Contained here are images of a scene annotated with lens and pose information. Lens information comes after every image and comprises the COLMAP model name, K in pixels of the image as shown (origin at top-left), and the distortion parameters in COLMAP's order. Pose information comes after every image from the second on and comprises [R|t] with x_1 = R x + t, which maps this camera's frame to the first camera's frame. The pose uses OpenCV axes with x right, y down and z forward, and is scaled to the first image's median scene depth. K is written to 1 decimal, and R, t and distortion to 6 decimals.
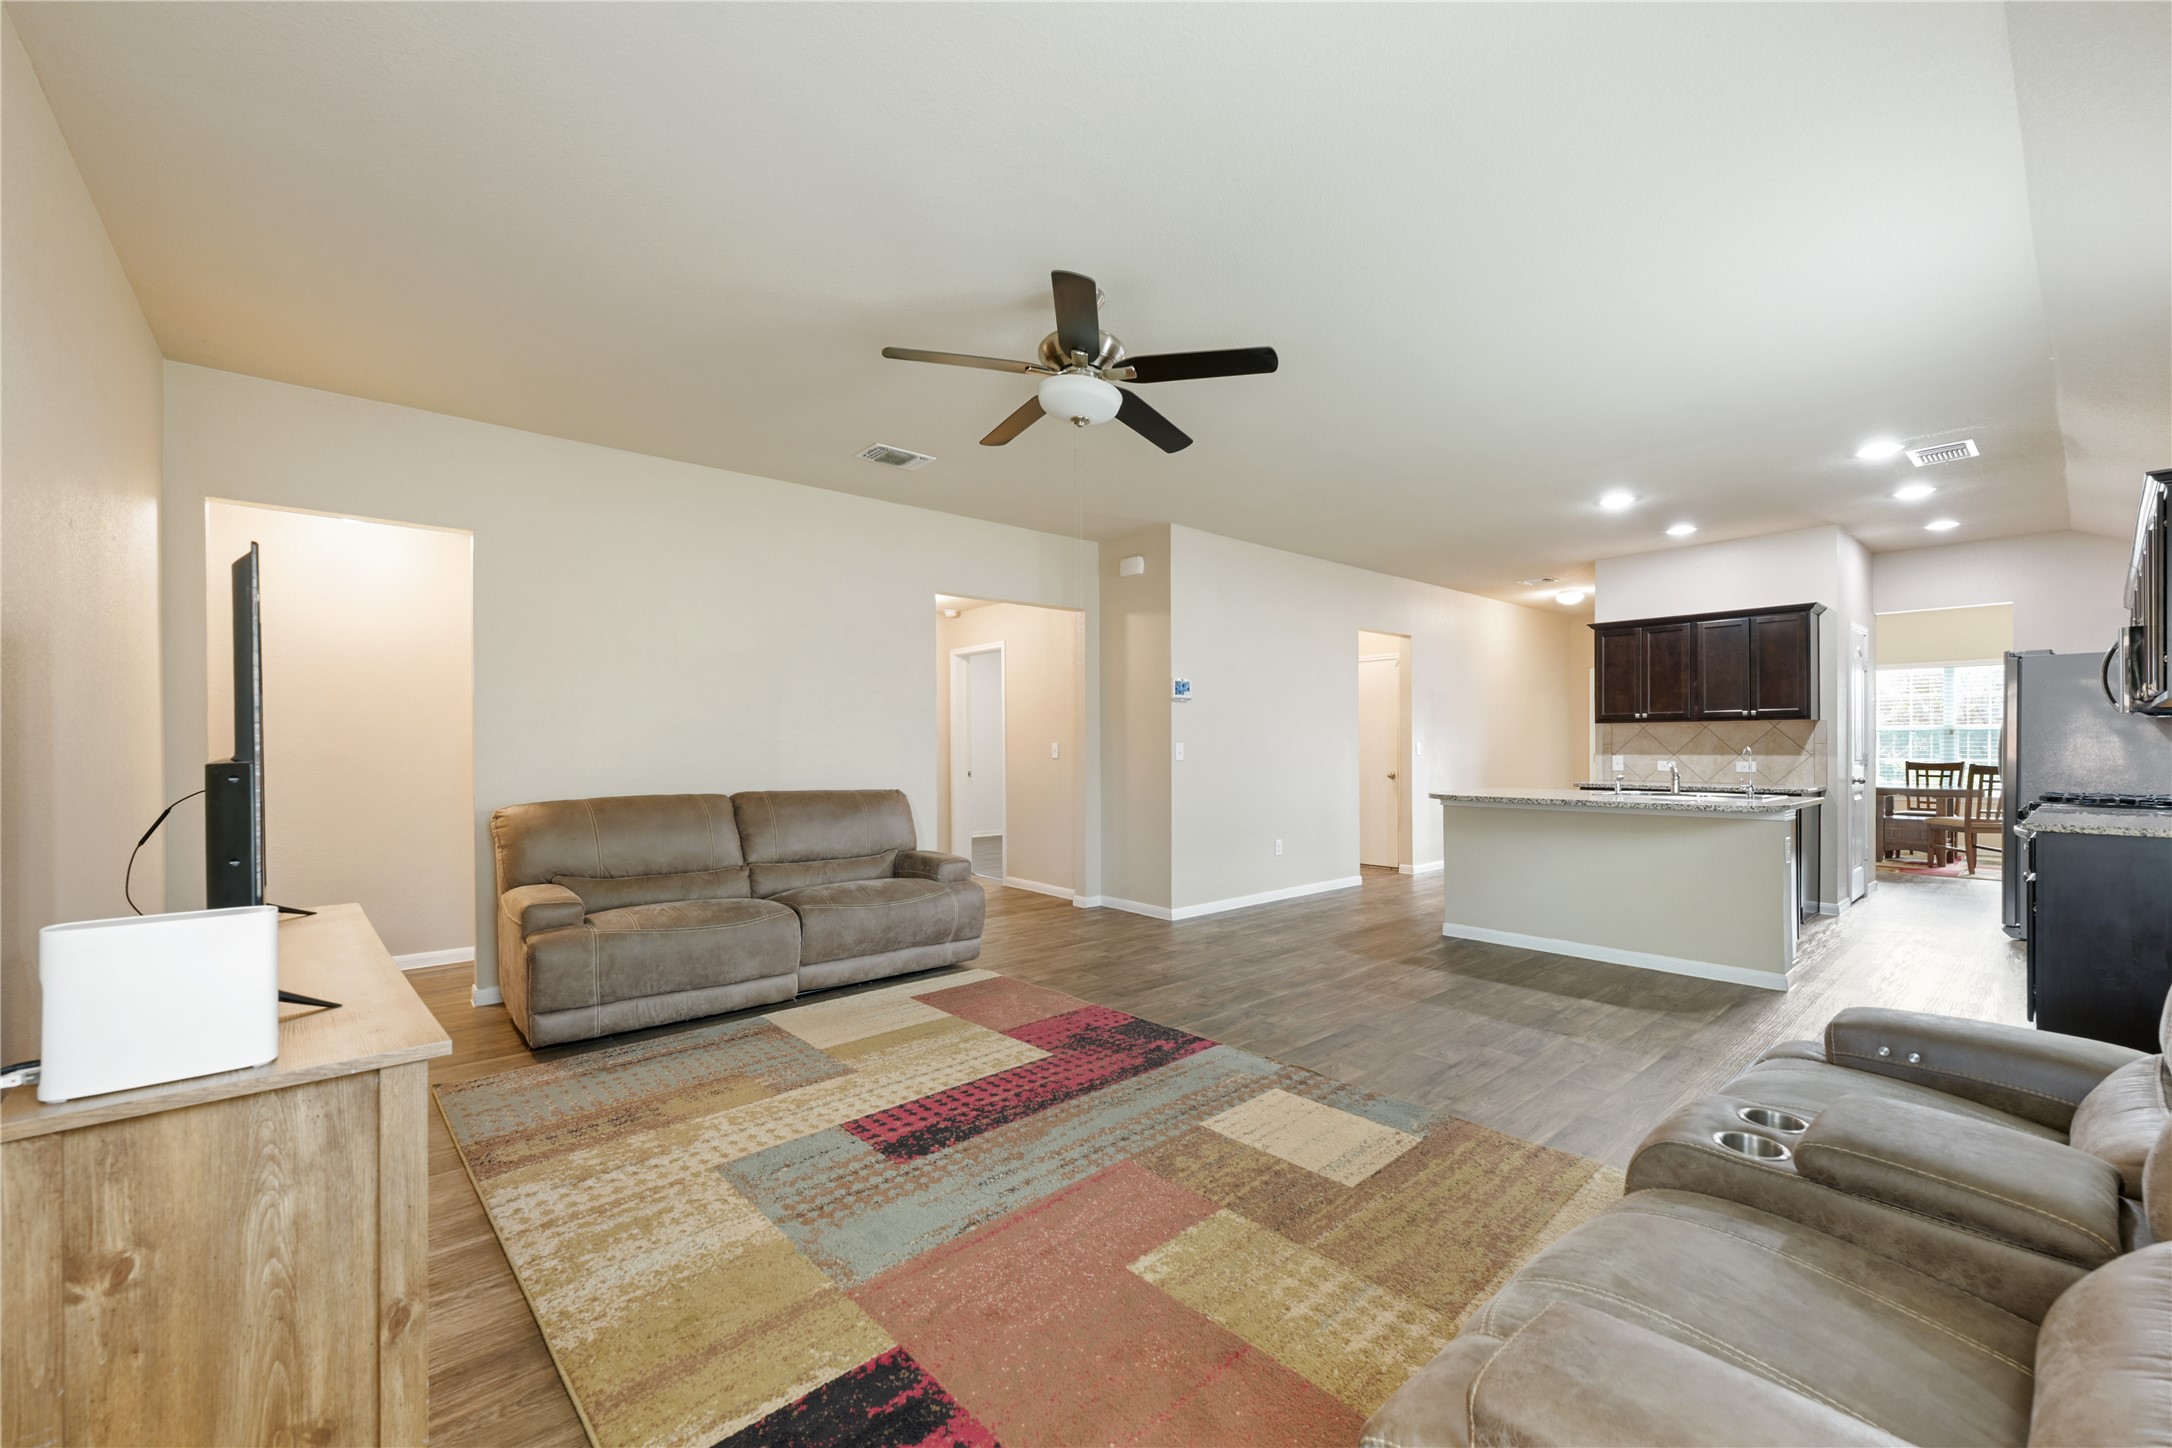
lens RADIAL K [[863.9, 0, 1104.8], [0, 863.9, 745.0], [0, 0, 1]] dist [0.001637, -0.000240]
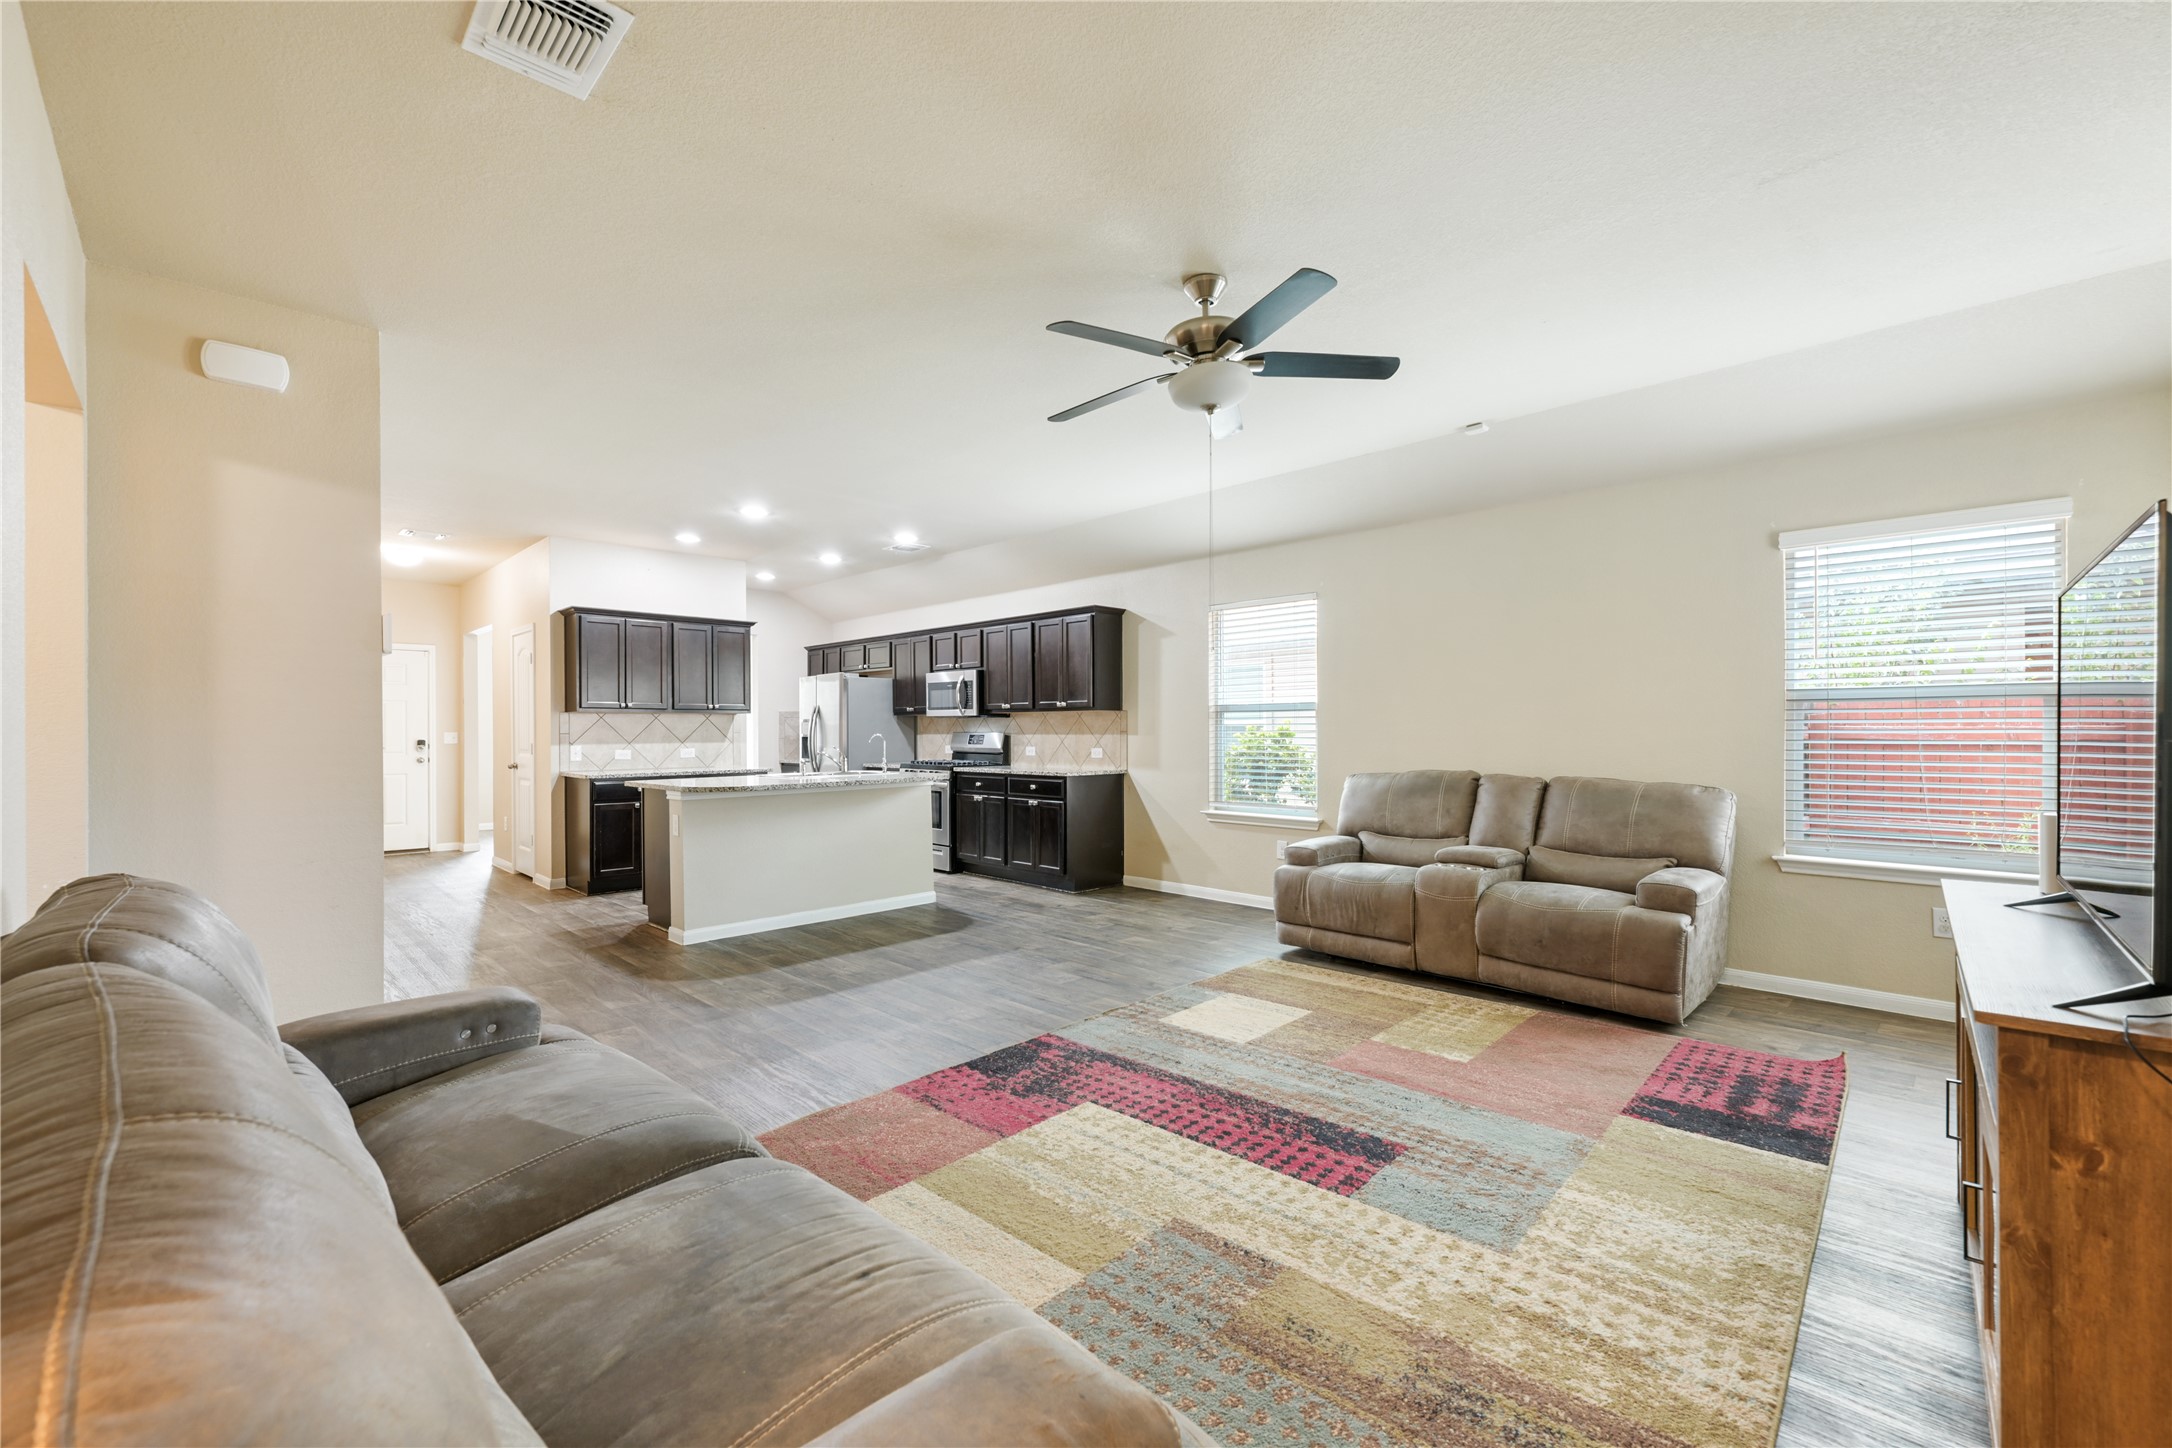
lens RADIAL K [[898.4, 0, 1081.9], [0, 898.4, 734.8], [0, 0, 1]] dist [0.006924, -0.000255]
pose [[-0.055701, -0.000550, 0.998447, -0.499094], [0.002958, 0.999995, 0.000716, 0.001818], [-0.998443, 0.002994, -0.055699, 0.567983]]
